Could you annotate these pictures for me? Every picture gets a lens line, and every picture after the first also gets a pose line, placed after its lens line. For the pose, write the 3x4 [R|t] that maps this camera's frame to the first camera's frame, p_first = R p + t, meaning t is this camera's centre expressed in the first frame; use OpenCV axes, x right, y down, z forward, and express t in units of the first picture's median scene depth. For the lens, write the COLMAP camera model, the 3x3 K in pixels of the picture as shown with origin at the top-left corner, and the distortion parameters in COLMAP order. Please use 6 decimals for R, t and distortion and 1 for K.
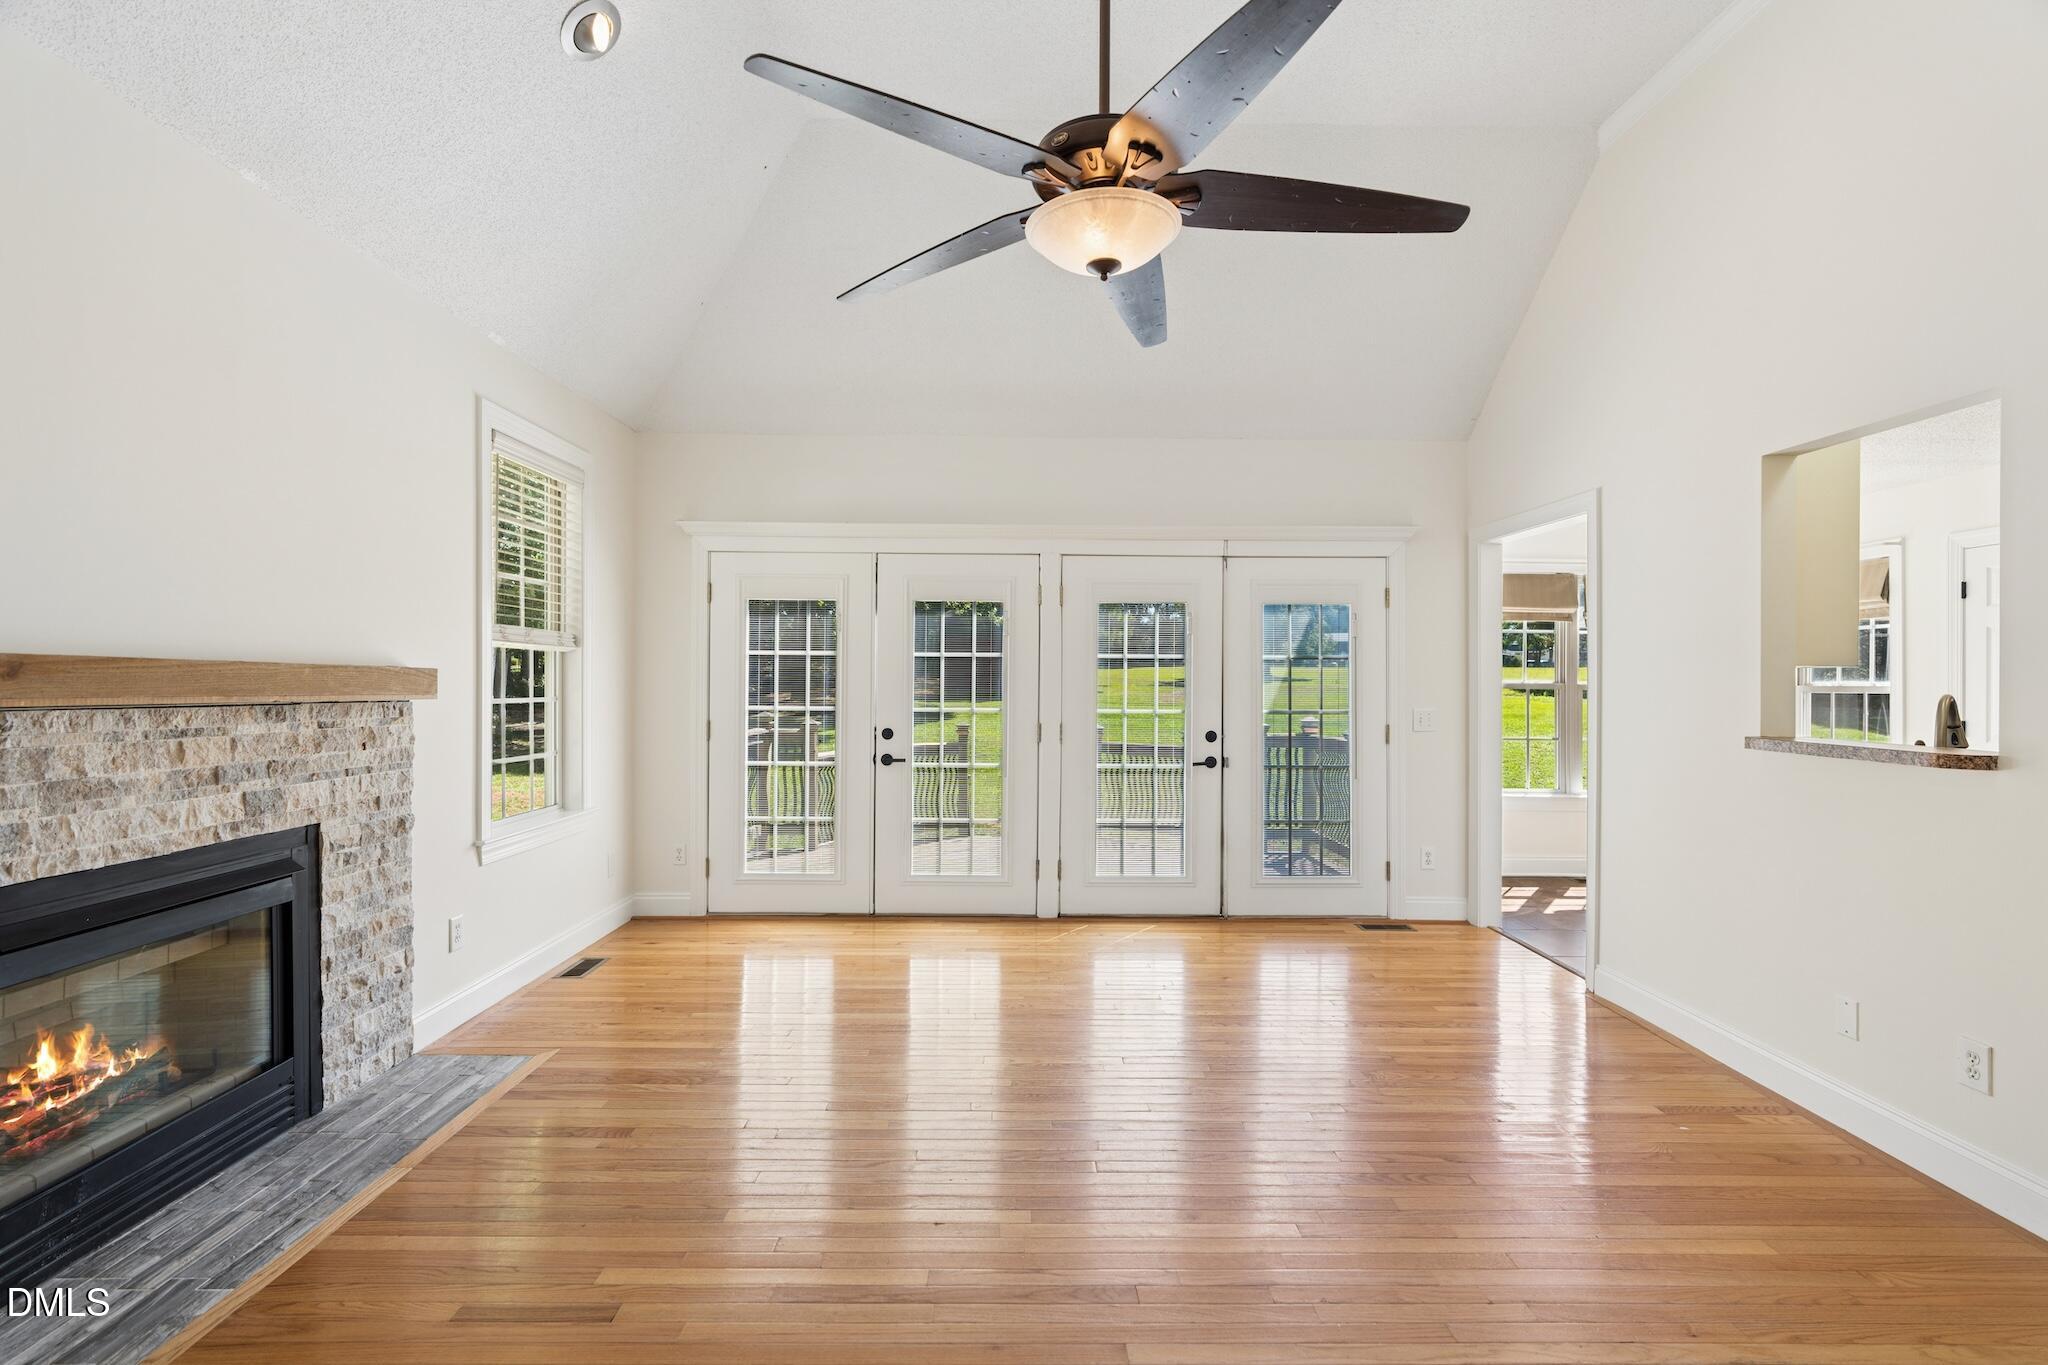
lens RADIAL K [[925.0, 0, 1026.1], [0, 925.0, 677.1], [0, 0, 1]] dist [-0.000415, 0.000583]
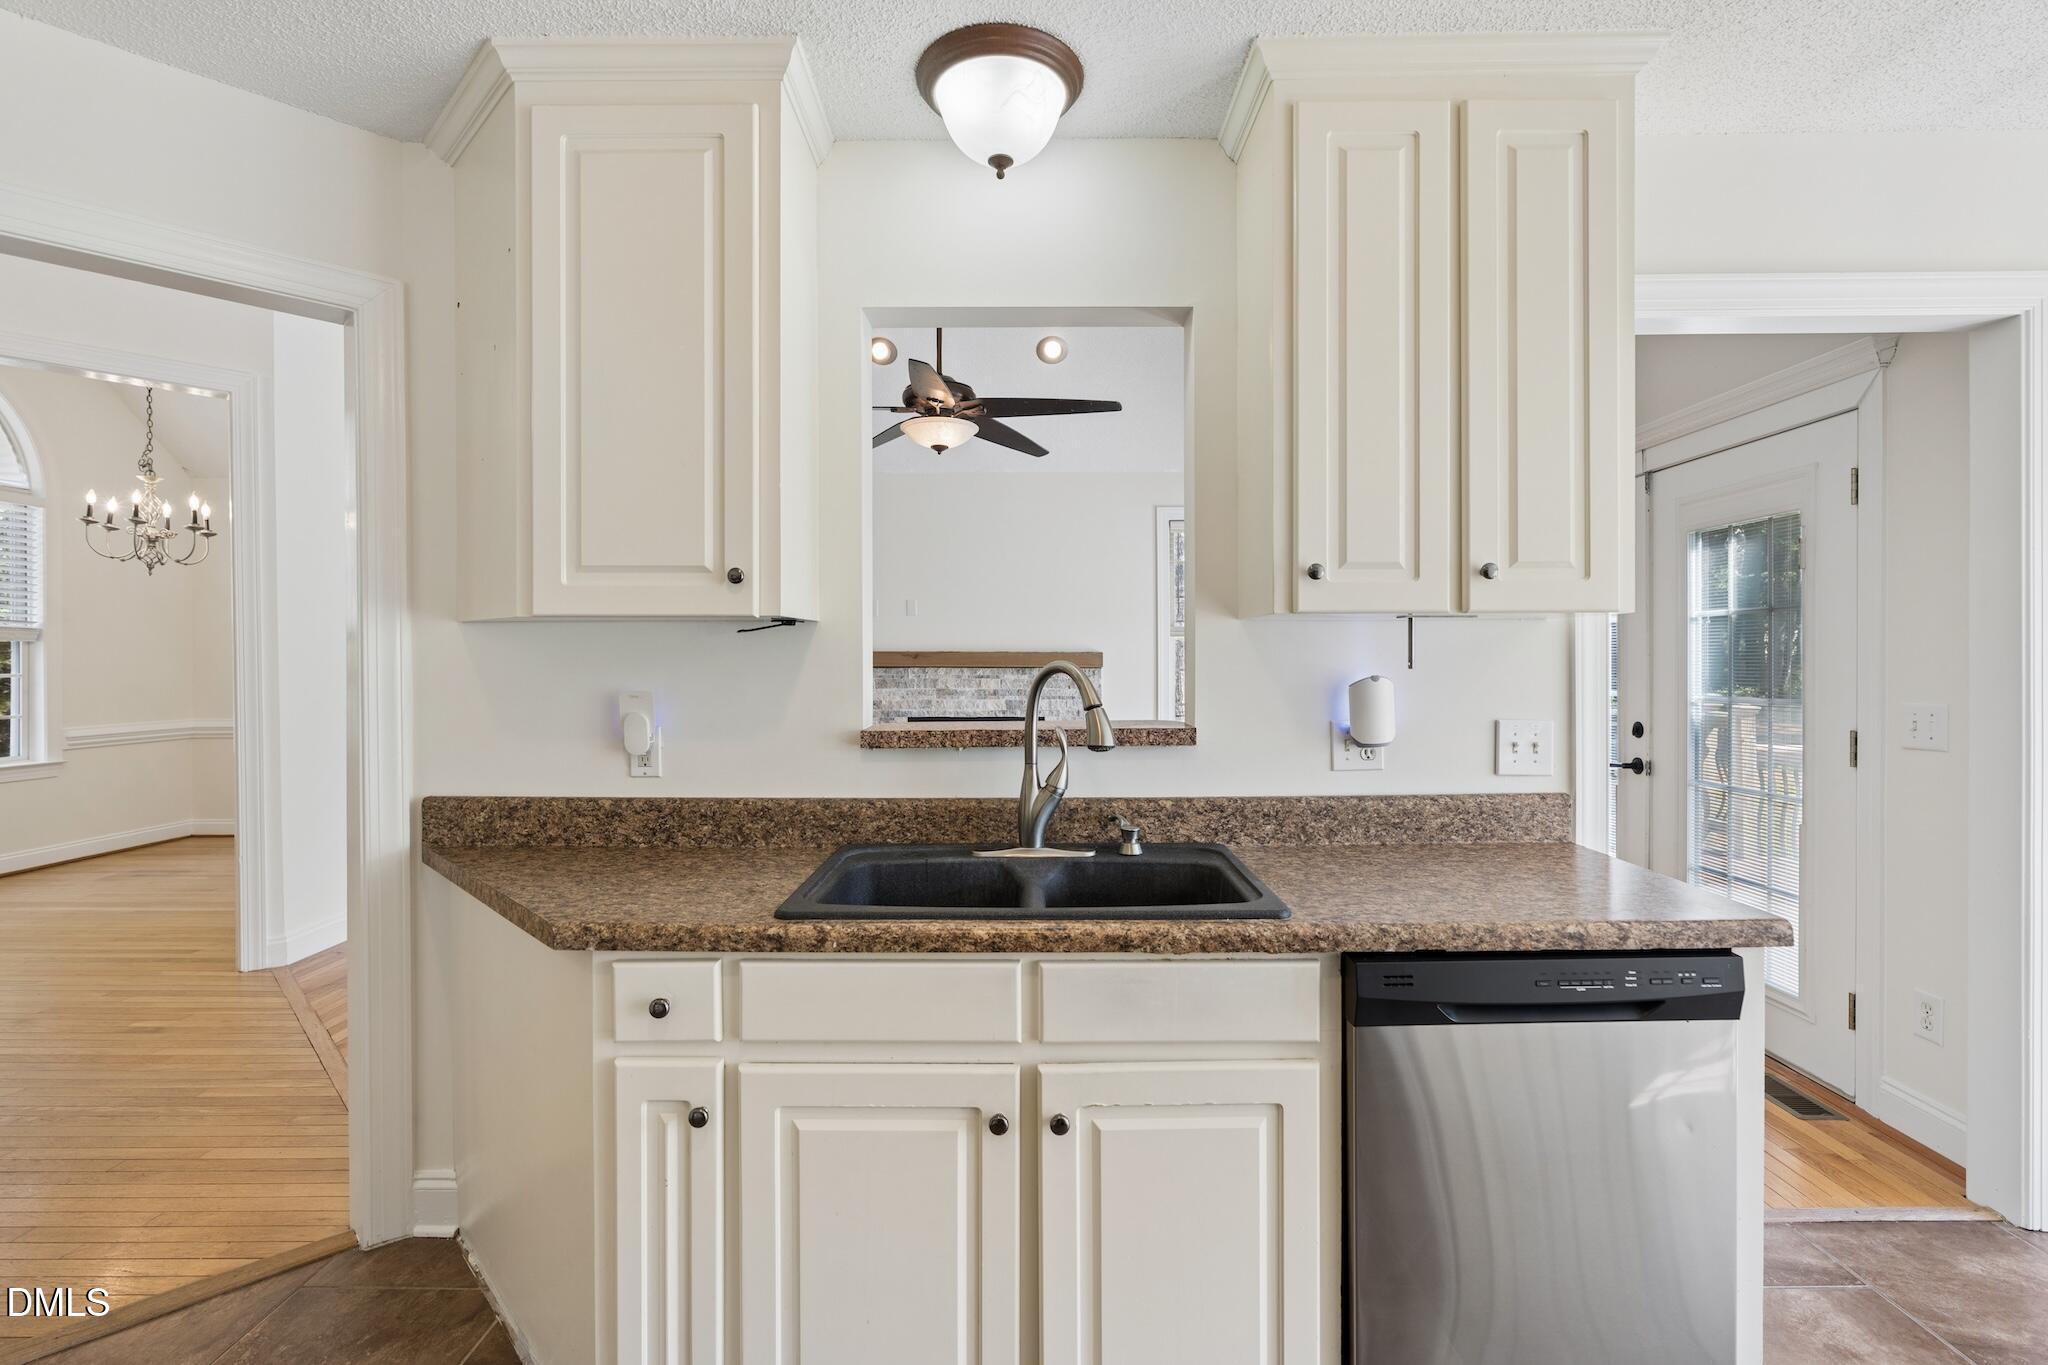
lens RADIAL K [[946.4, 0, 1020.4], [0, 946.4, 662.1], [0, 0, 1]] dist [0.042629, -0.005050]
pose [[-0.015456, -0.001701, -0.999879, 0.956378], [0.007974, 0.999967, -0.001825, 0.009867], [0.999849, -0.008002, -0.015442, 0.542028]]
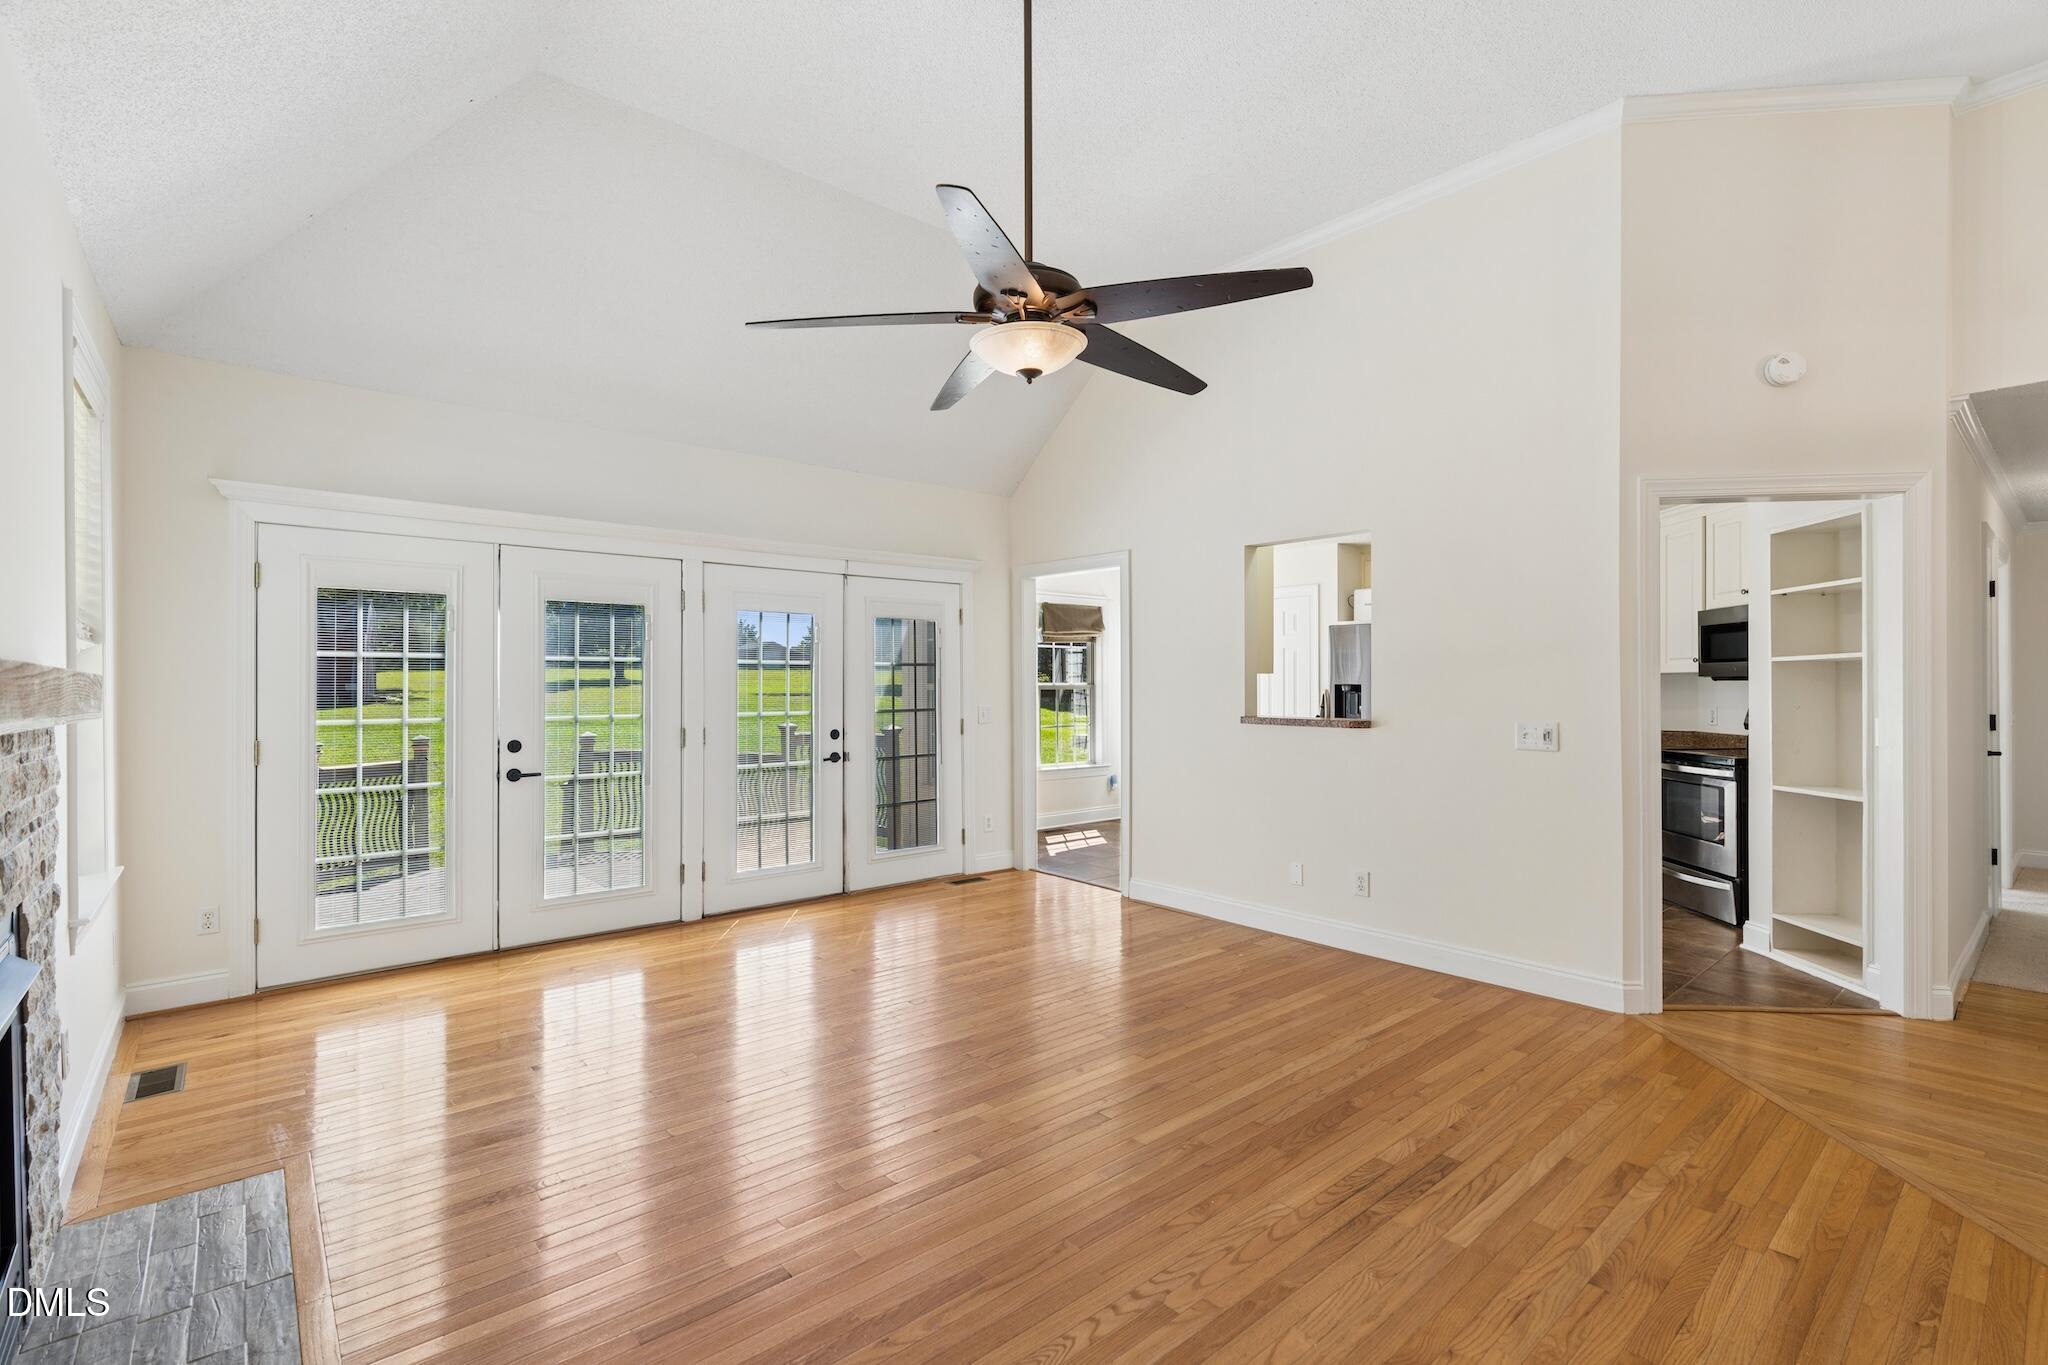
lens RADIAL K [[924.7, 0, 1024.0], [0, 924.7, 682.5], [0, 0, 1]] dist [0.001140, 0.001045]
pose [[0.765155, -0.005903, 0.643819, -0.348830], [0.003689, 0.999982, 0.004784, -0.003070], [-0.643835, -0.001285, 0.765163, -0.004542]]
